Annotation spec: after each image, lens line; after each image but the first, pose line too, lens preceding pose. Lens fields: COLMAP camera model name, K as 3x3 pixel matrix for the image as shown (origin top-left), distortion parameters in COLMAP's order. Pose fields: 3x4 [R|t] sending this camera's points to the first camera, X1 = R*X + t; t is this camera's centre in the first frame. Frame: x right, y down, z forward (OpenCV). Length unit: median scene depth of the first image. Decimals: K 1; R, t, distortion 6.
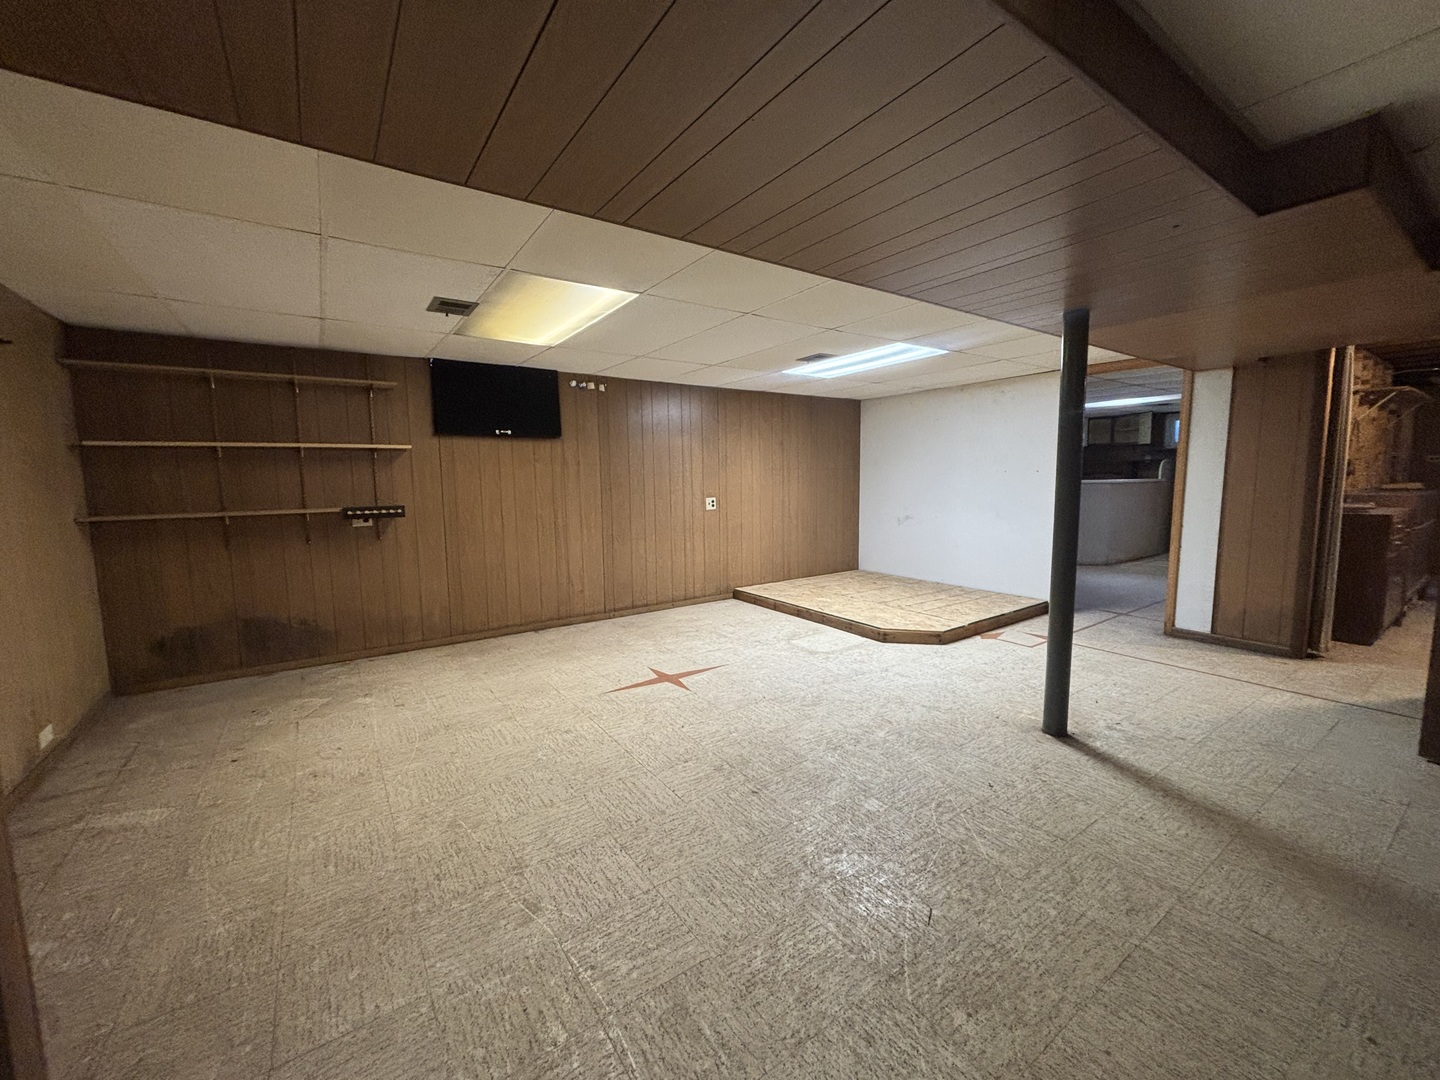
lens RADIAL K [[575.6, 0, 726.8], [0, 575.6, 536.3], [0, 0, 1]] dist [0.008118, 0.000108]
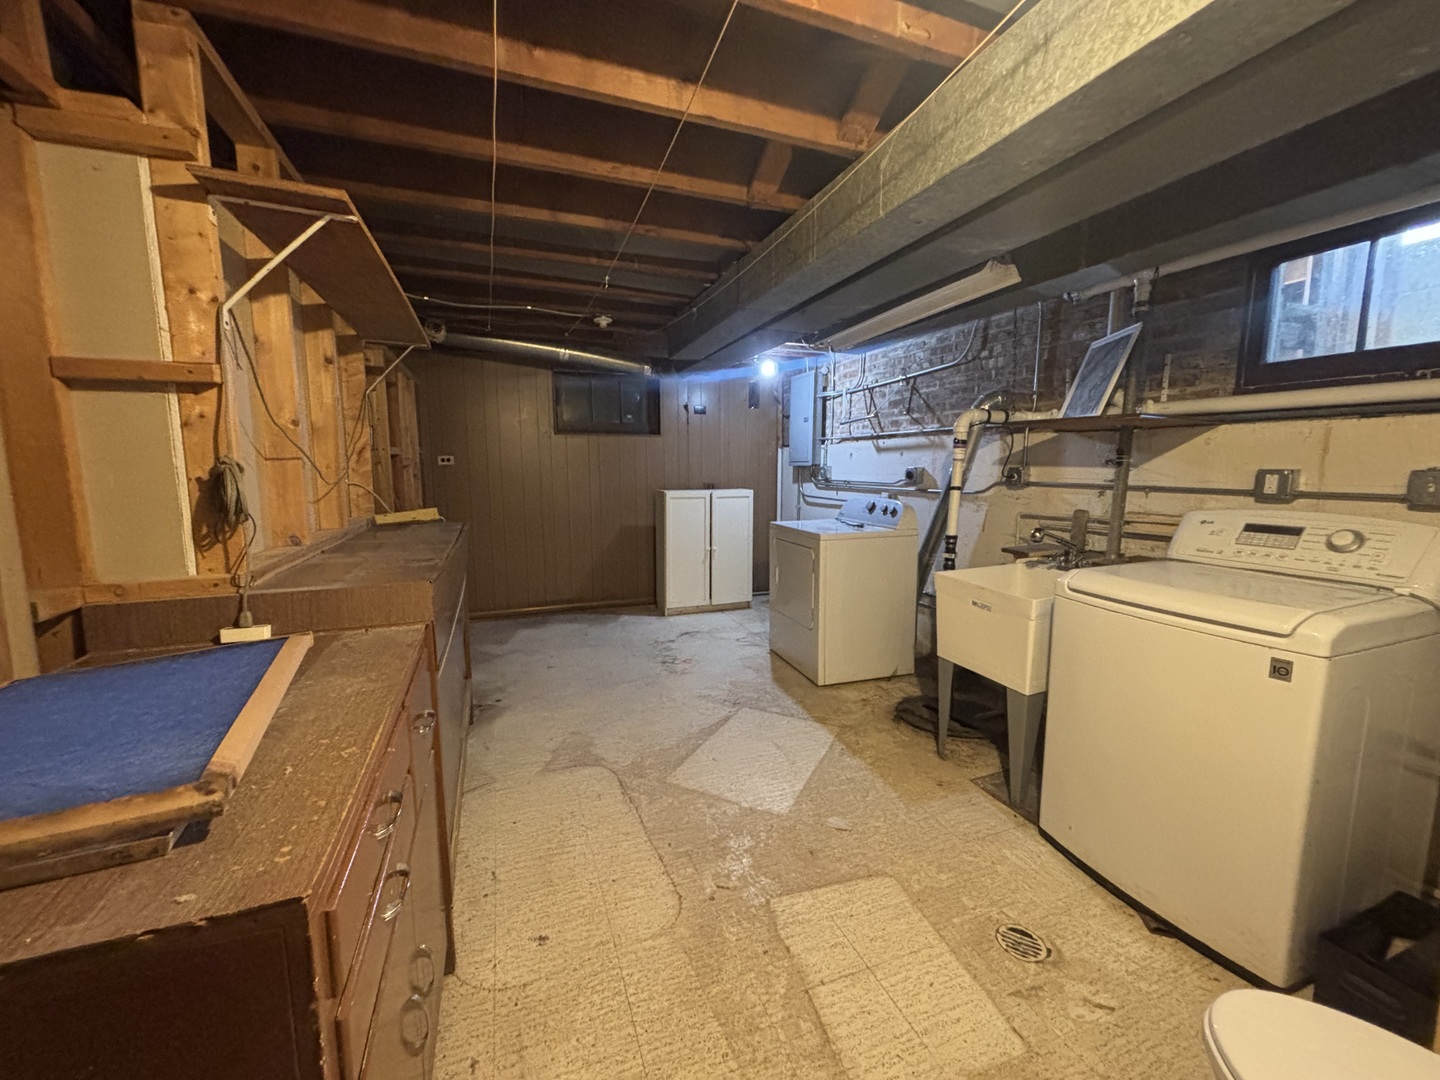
lens RADIAL K [[575.6, 0, 722.7], [0, 575.6, 539.5], [0, 0, 1]] dist [0.008118, 0.000108]
pose [[0.241672, -0.109683, 0.964139, 0.745013], [0.101316, 0.991013, 0.087344, -0.081895], [-0.965054, 0.076574, 0.250613, 0.618795]]
